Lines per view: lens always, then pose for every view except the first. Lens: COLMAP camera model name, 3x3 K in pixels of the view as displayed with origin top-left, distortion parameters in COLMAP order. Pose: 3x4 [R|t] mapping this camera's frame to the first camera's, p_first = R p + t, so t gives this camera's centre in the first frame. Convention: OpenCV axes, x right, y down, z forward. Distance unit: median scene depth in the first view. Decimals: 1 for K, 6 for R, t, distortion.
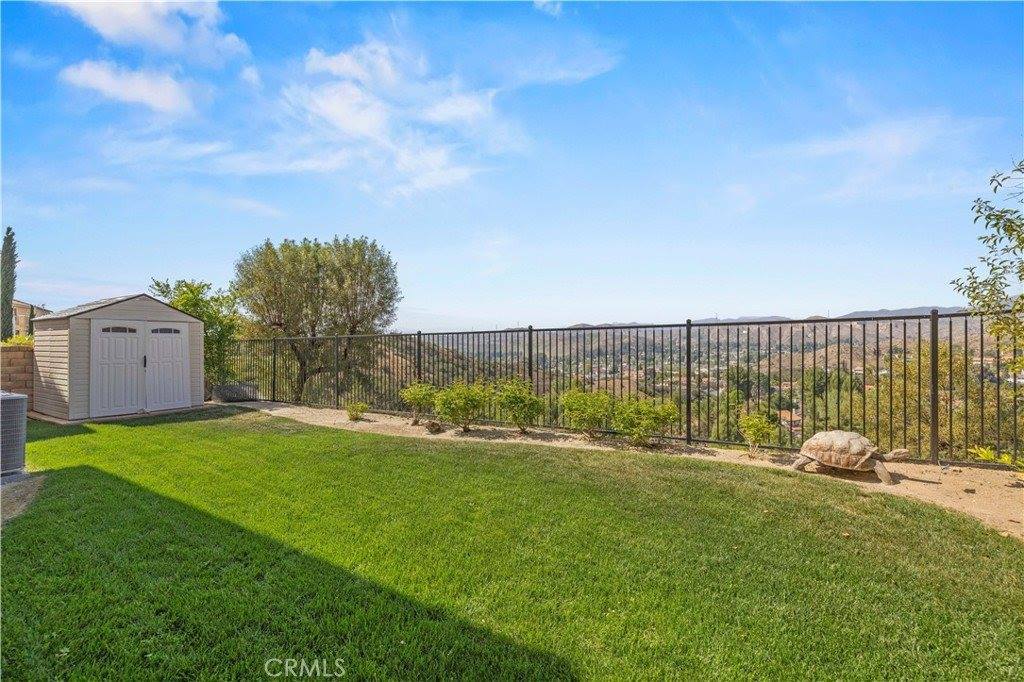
lens RADIAL K [[438.2, 0, 512.0], [0, 438.2, 341.0], [0, 0, 1]] dist [0.001595, -0.000215]
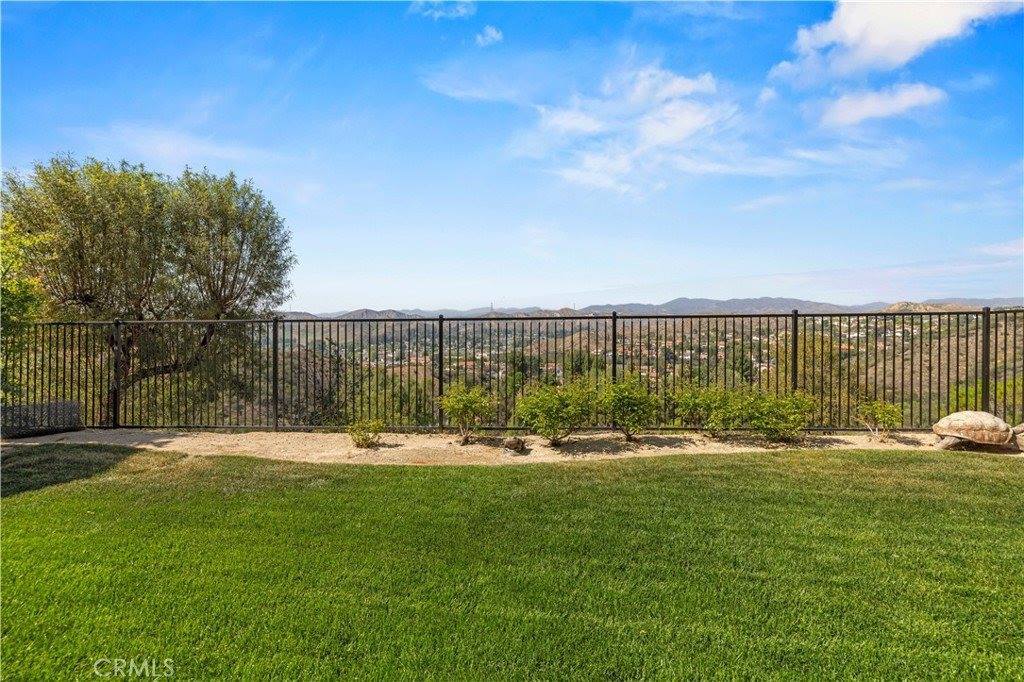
lens RADIAL K [[438.2, 0, 512.0], [0, 438.2, 341.0], [0, 0, 1]] dist [0.001595, -0.000215]
pose [[0.883675, -0.006858, 0.468051, -0.370644], [-0.007596, 0.999551, 0.028986, -0.001189], [-0.468039, -0.029170, 0.883226, 0.244444]]
